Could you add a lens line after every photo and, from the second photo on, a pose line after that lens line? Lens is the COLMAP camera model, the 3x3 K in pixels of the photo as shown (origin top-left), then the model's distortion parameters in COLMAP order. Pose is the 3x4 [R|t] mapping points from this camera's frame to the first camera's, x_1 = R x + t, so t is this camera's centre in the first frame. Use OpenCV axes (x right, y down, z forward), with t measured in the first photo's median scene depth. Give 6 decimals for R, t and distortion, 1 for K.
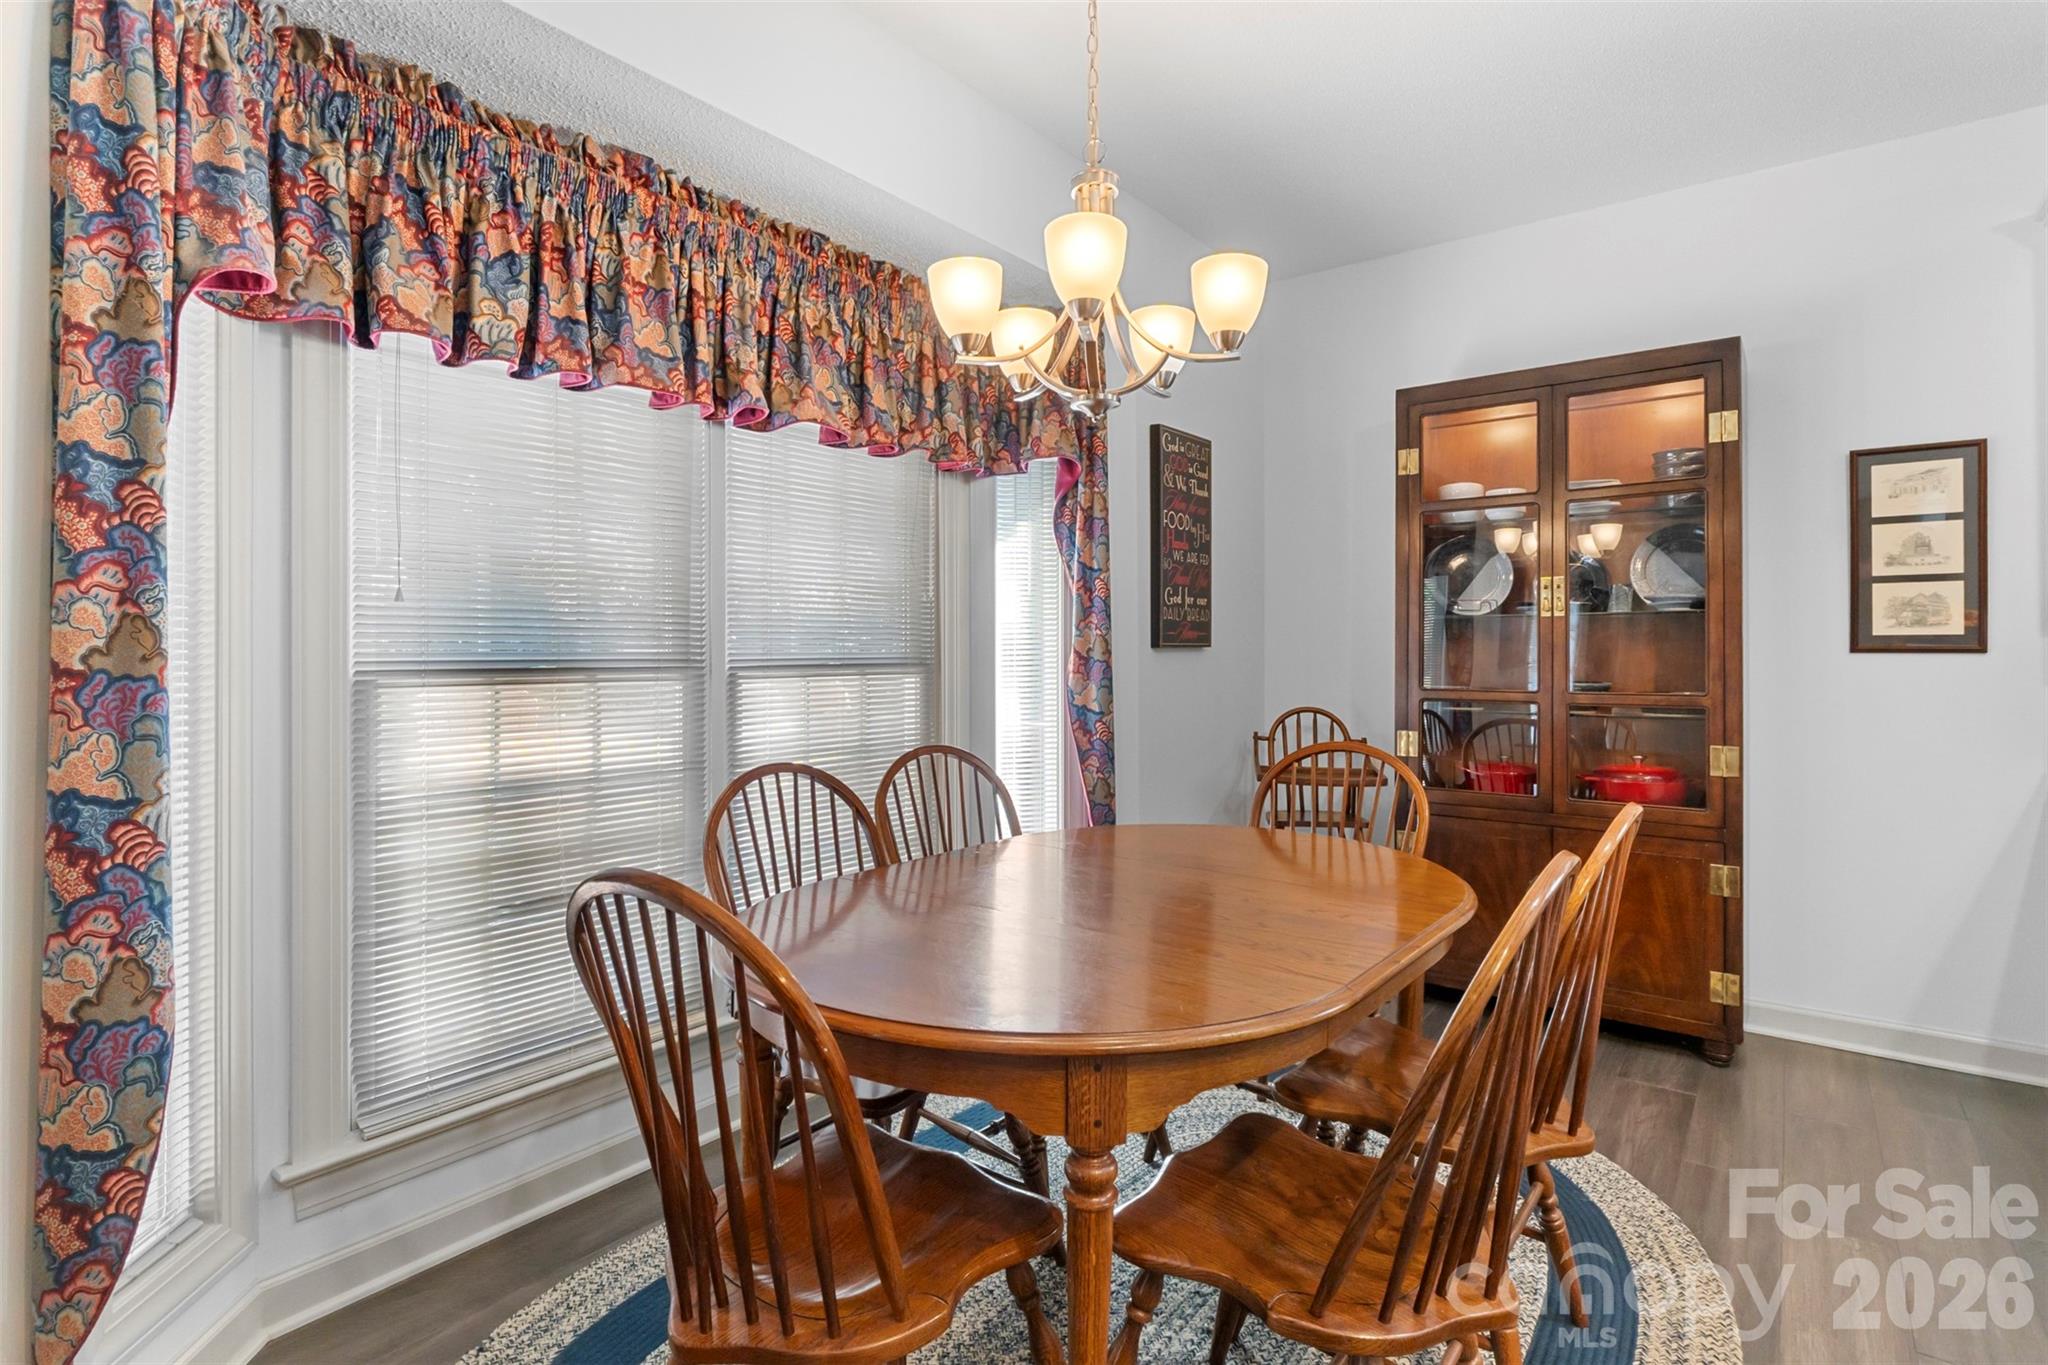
lens RADIAL K [[1023.1, 0, 1016.9], [0, 1023.1, 656.3], [0, 0, 1]] dist [-0.003887, 0.000112]
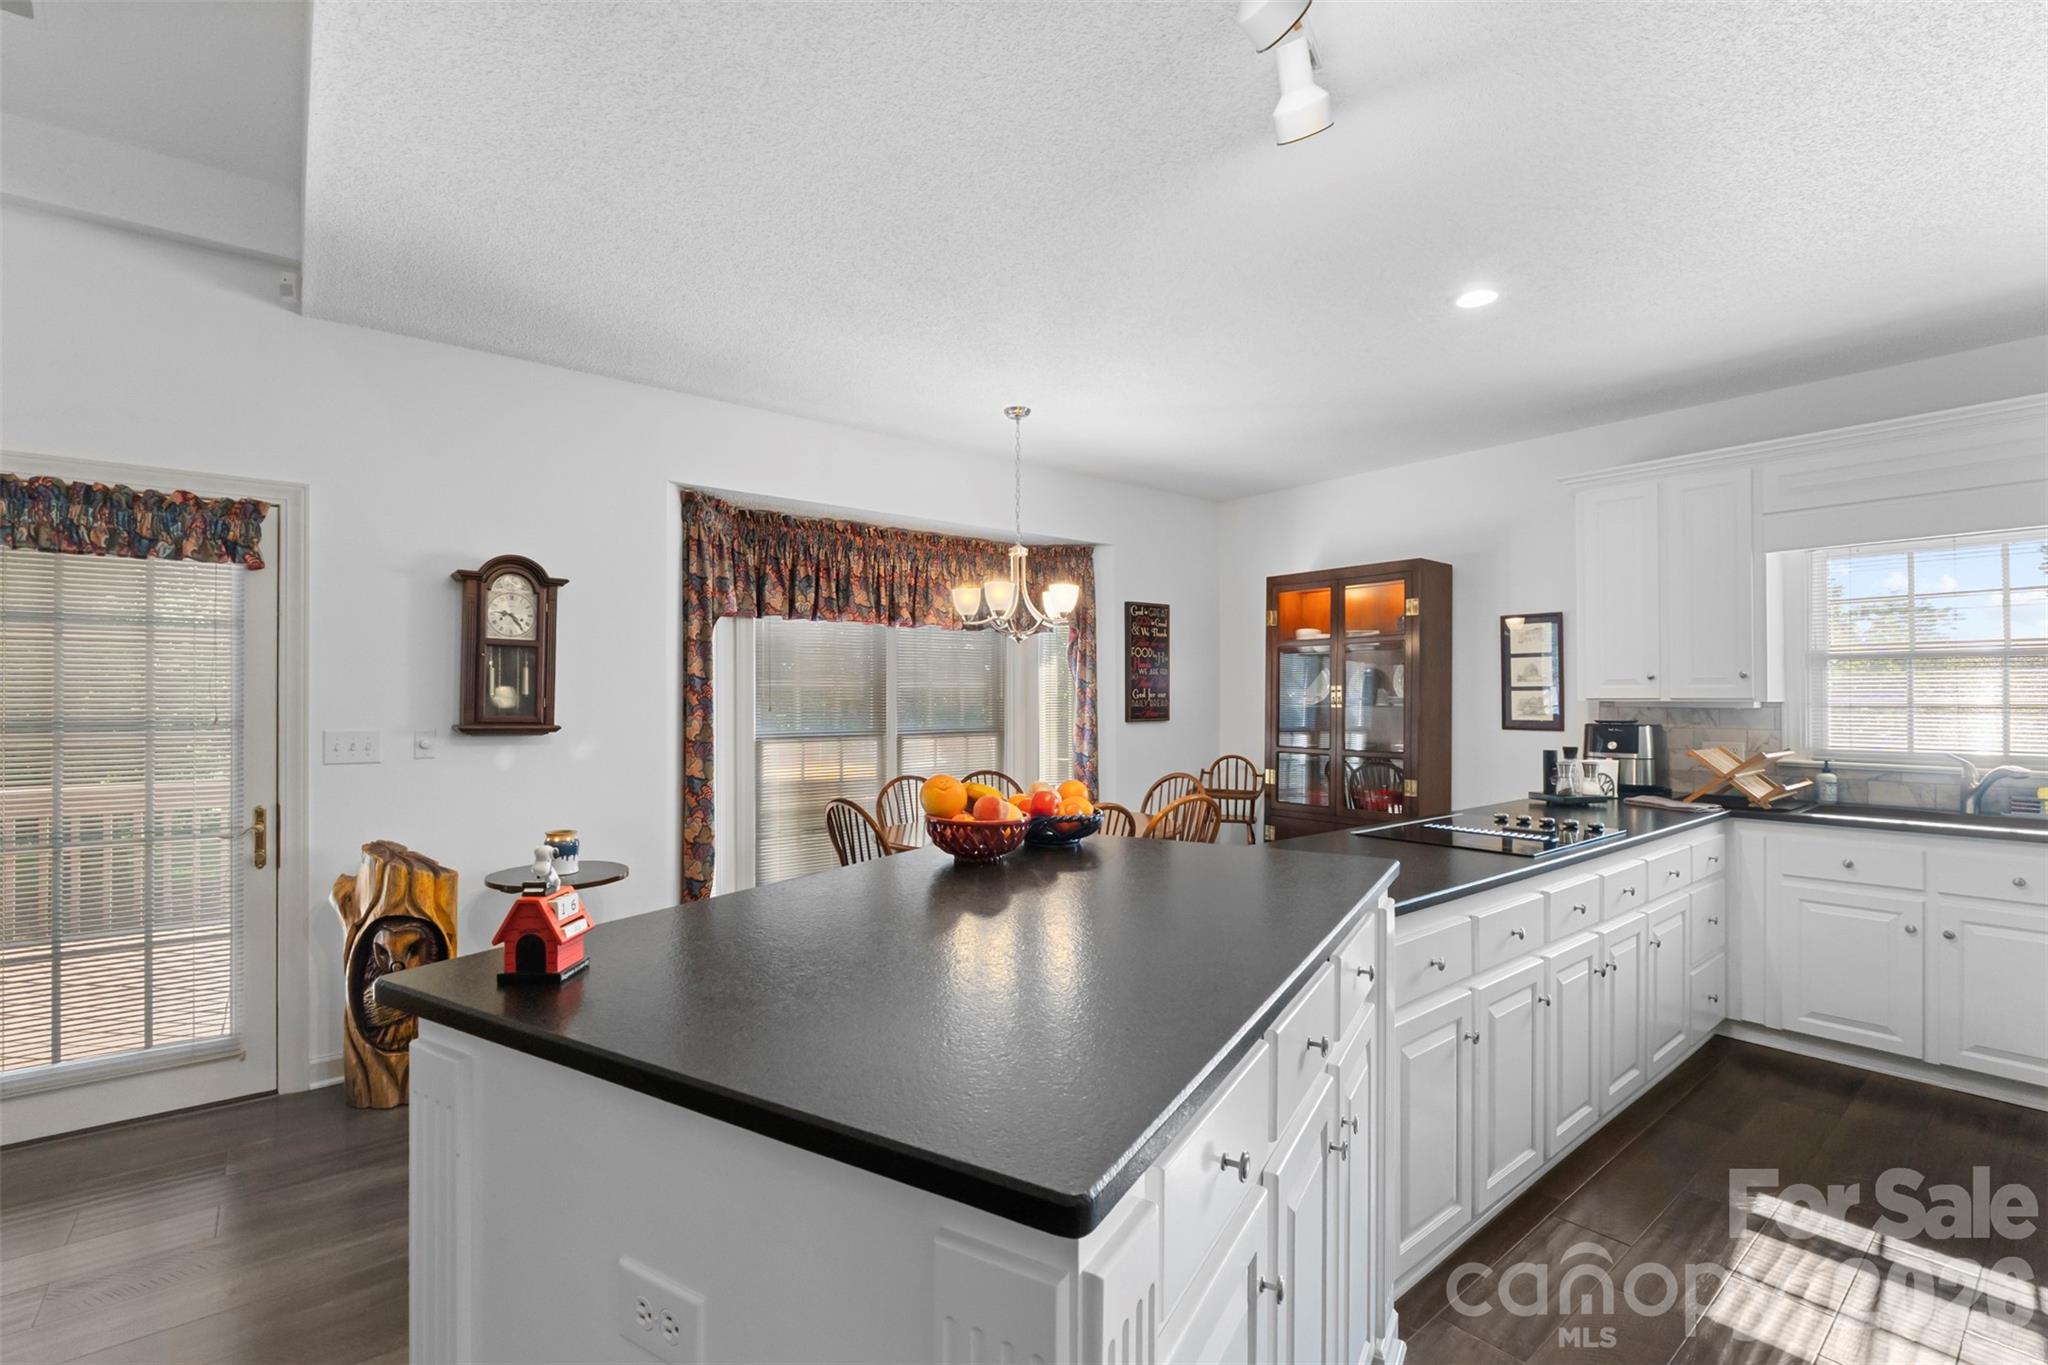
lens RADIAL K [[932.7, 0, 1017.6], [0, 932.7, 702.9], [0, 0, 1]] dist [-0.003223, -0.000709]
pose [[0.973252, 0.002320, -0.229729, 0.468697], [-0.001753, 0.999995, 0.002672, -0.067003], [0.229734, -0.002198, 0.973251, -0.979051]]
